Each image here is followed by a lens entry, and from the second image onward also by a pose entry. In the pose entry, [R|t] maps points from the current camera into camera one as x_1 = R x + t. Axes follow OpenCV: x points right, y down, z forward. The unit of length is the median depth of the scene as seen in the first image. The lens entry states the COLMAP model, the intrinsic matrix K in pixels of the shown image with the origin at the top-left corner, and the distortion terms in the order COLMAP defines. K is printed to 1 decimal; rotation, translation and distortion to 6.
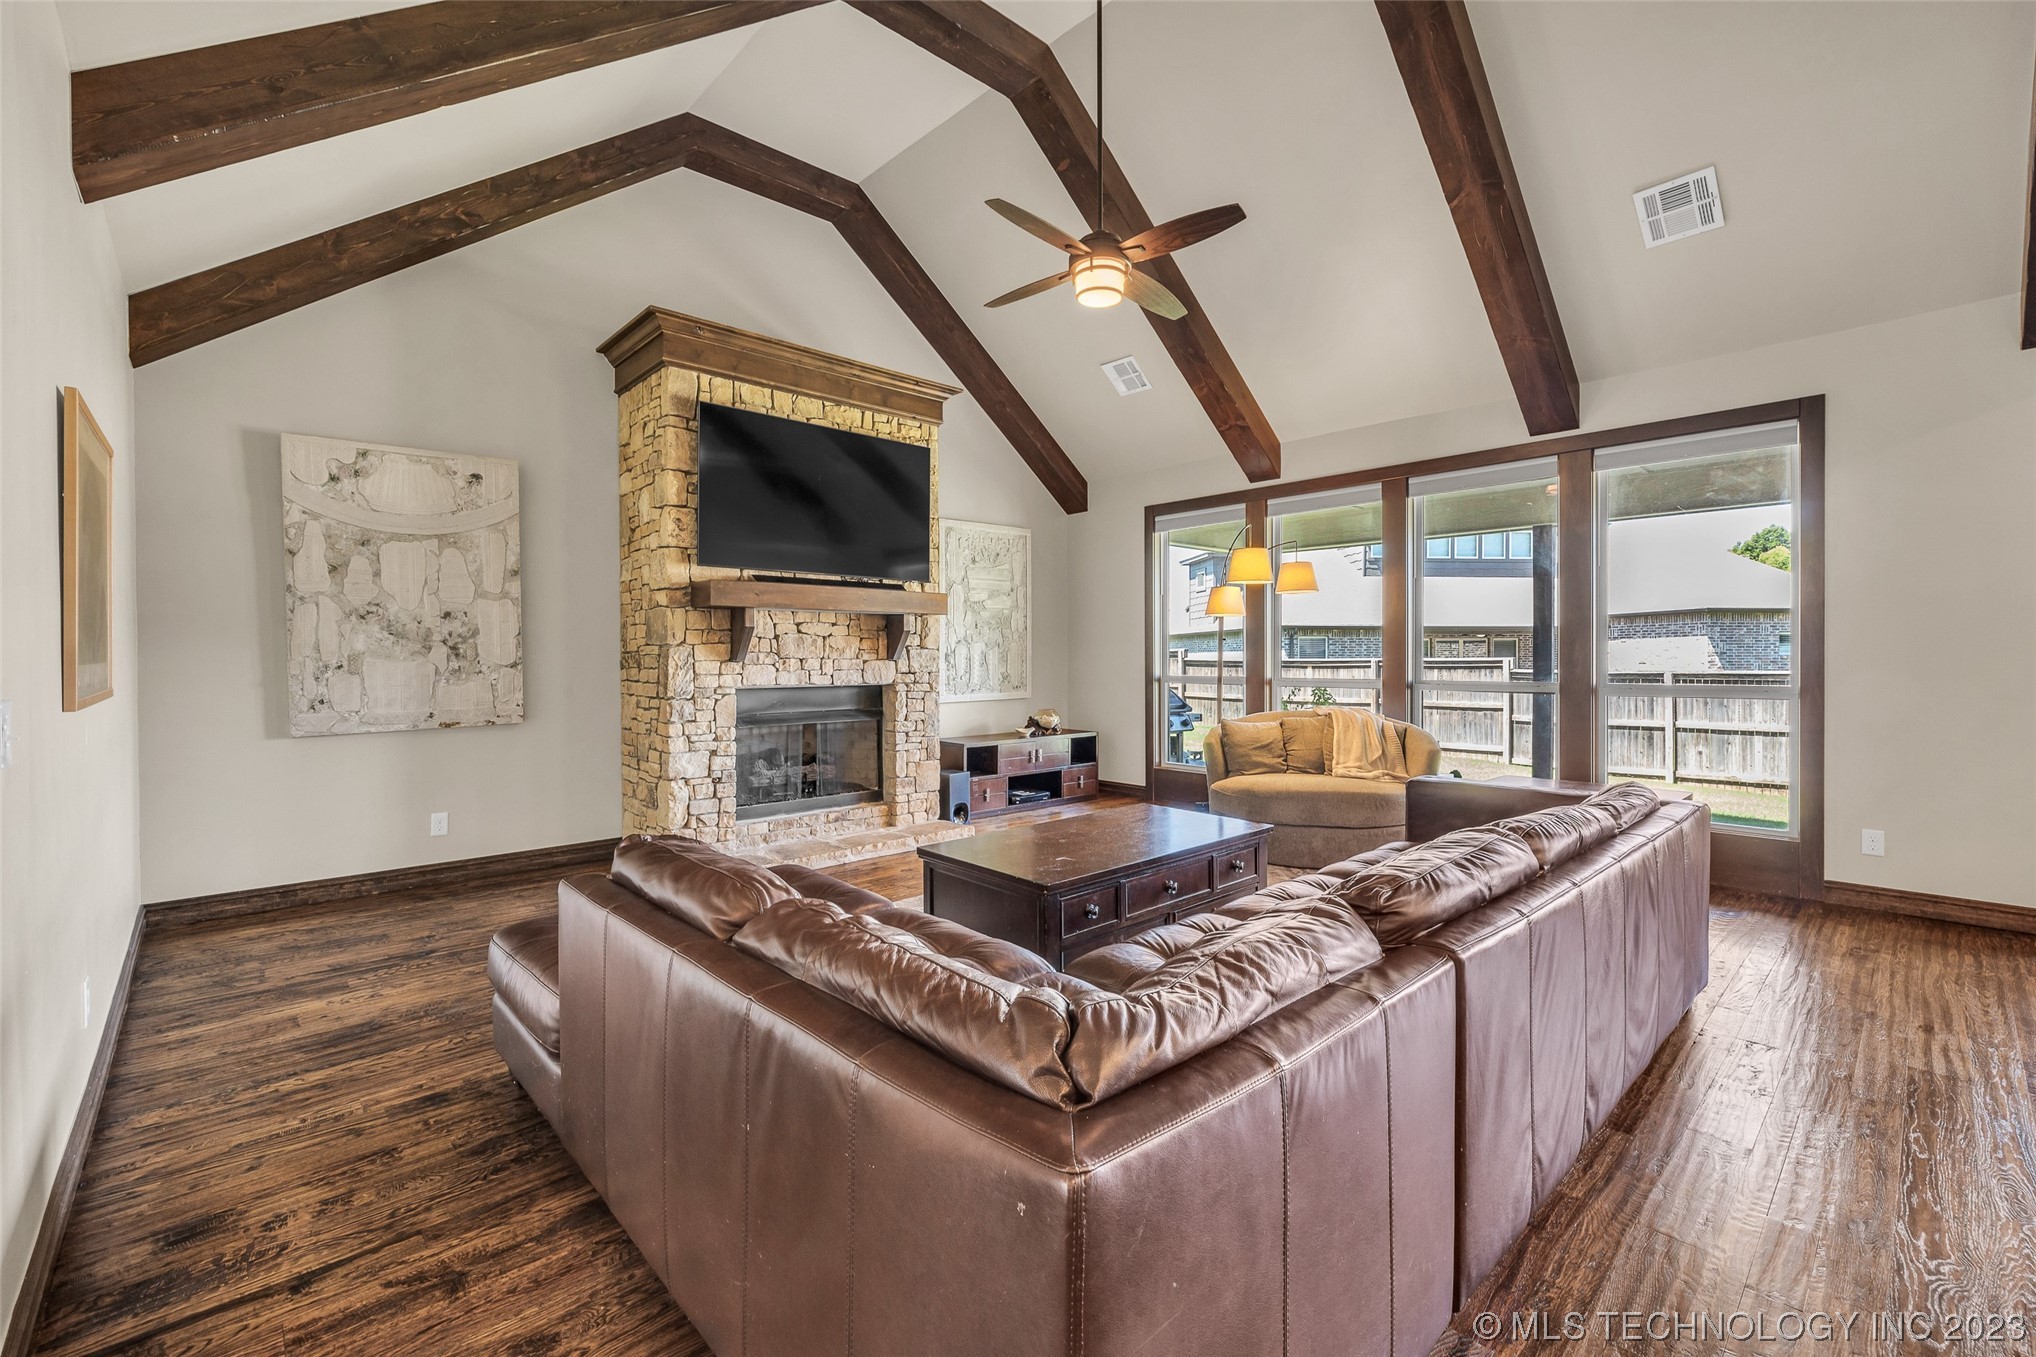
lens RADIAL K [[864.5, 0, 1016.0], [0, 864.5, 664.6], [0, 0, 1]] dist [-0.001547, -0.000344]
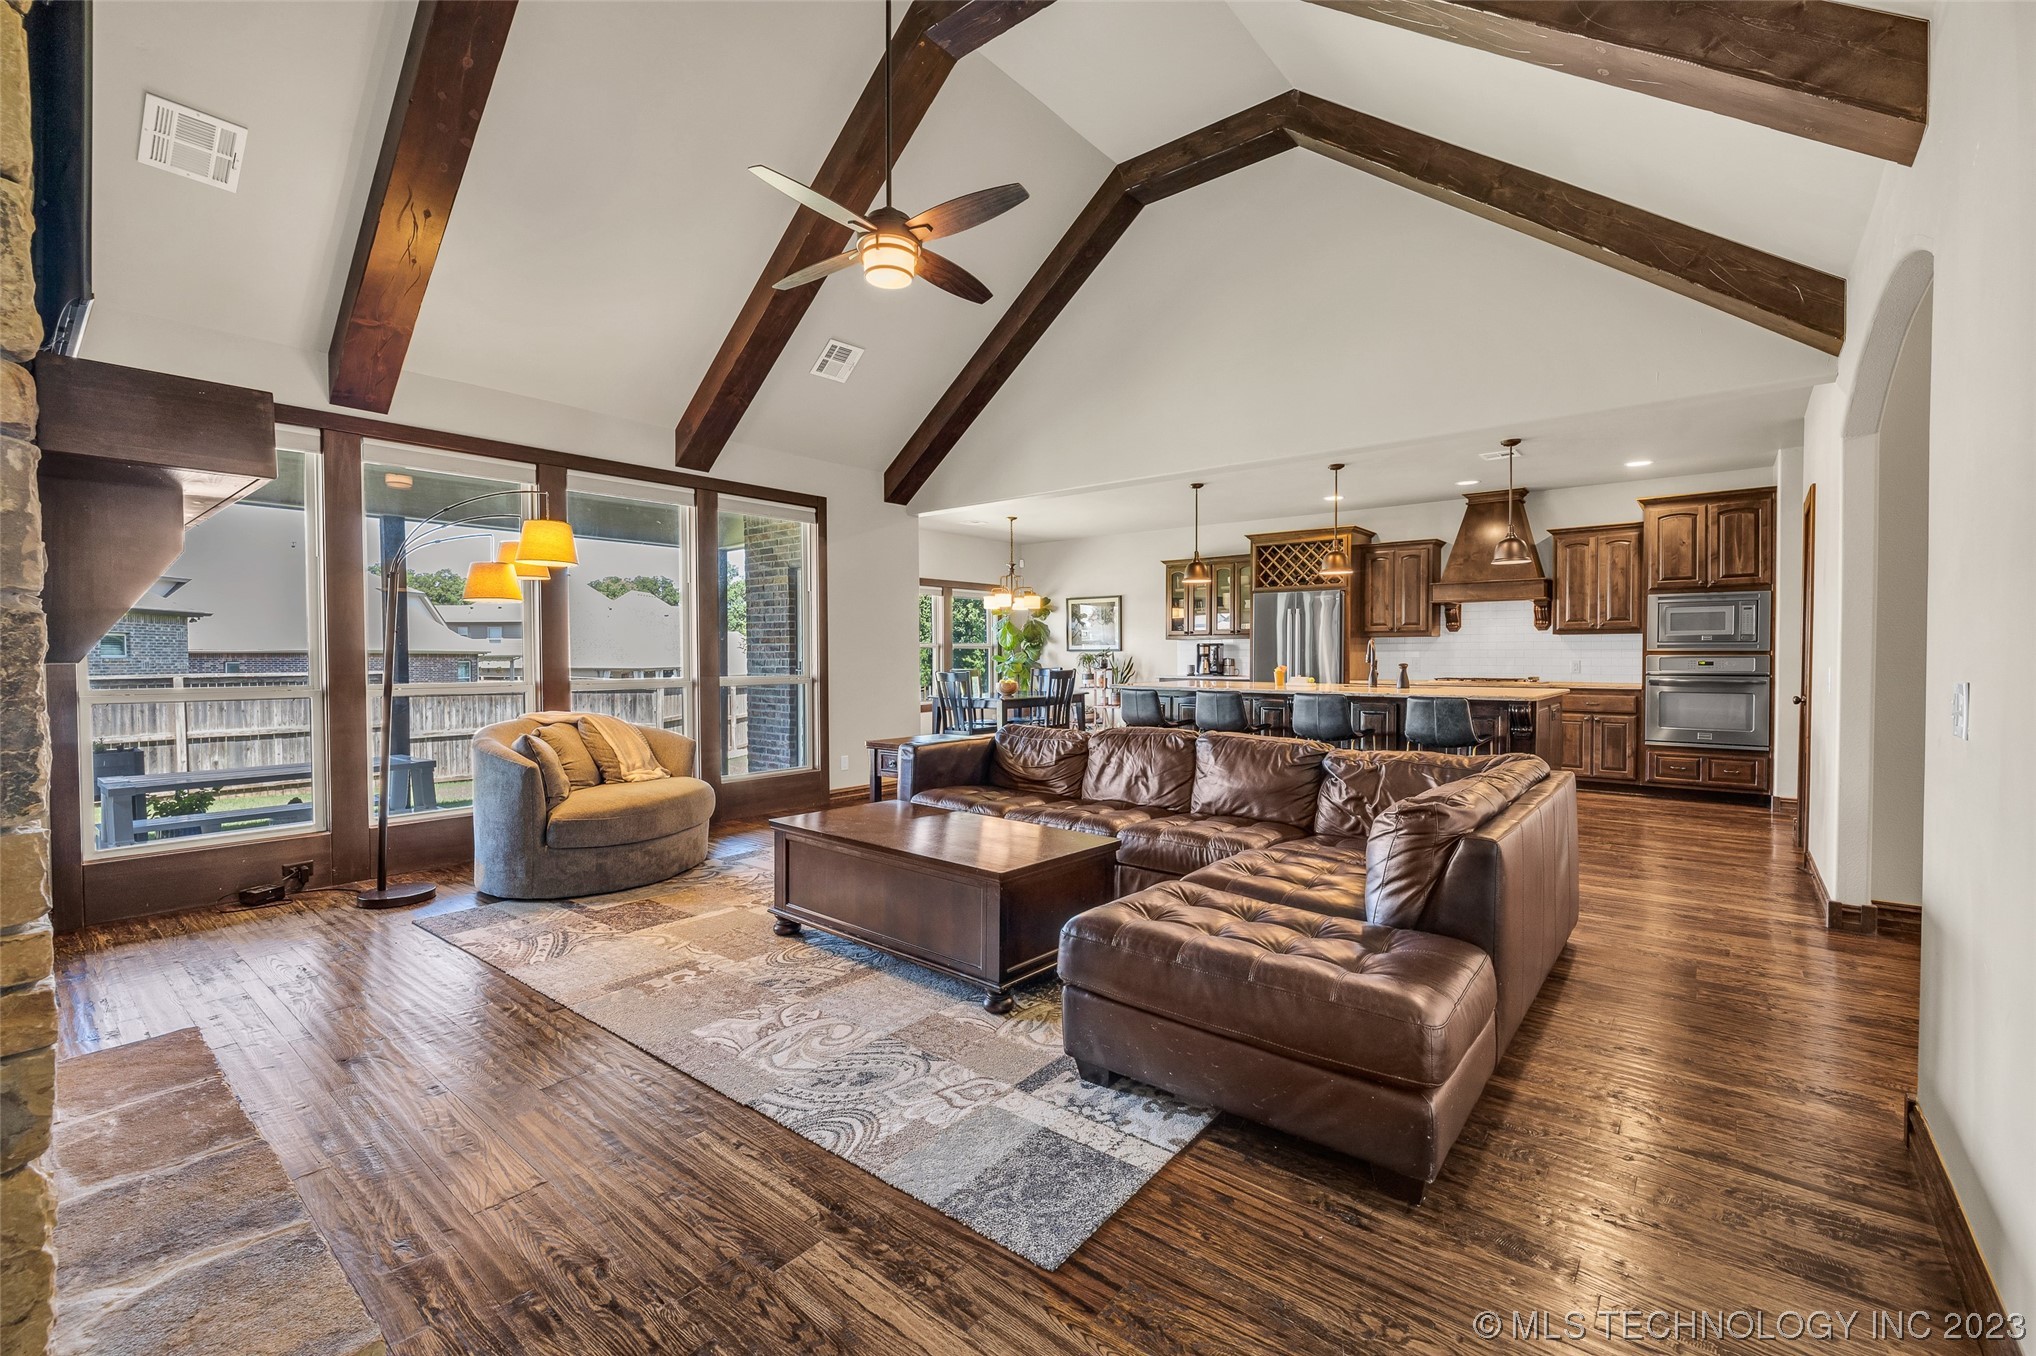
lens RADIAL K [[864.5, 0, 1020.7], [0, 864.5, 673.1], [0, 0, 1]] dist [-0.001547, -0.000344]
pose [[-0.135034, -0.015078, 0.990726, -0.595887], [0.011390, 0.999795, 0.016768, -0.000365], [-0.990776, 0.013548, -0.134834, 0.673275]]
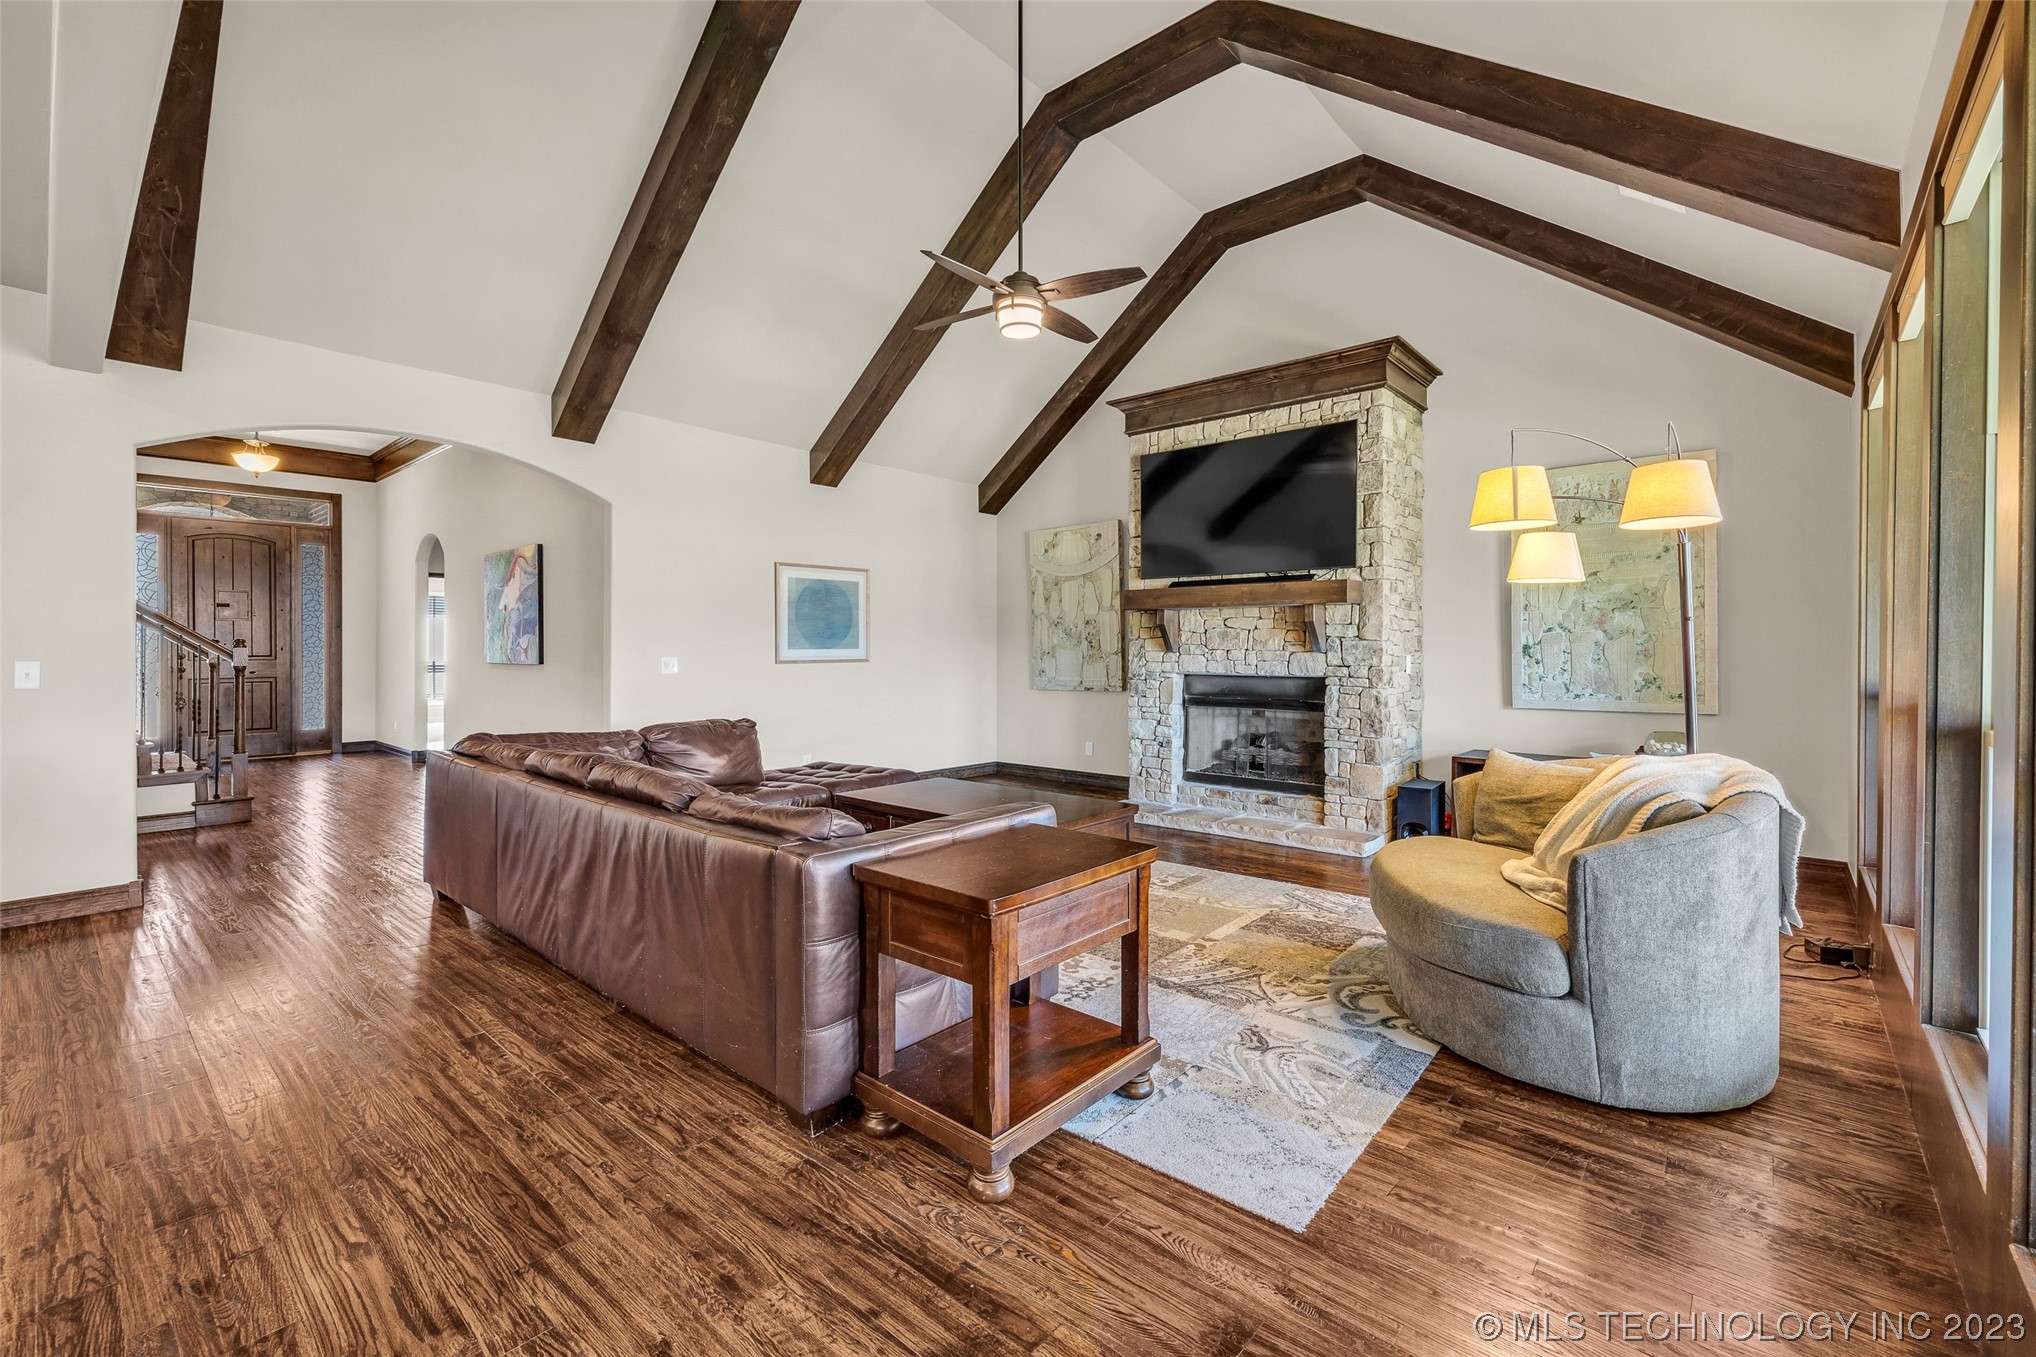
lens RADIAL K [[864.5, 0, 1029.9], [0, 864.5, 653.6], [0, 0, 1]] dist [-0.001547, -0.000344]
pose [[0.112127, 0.008954, -0.993654, 0.829268], [-0.011079, 0.999909, 0.007761, -0.008049], [0.993632, 0.010139, 0.112216, 0.603905]]
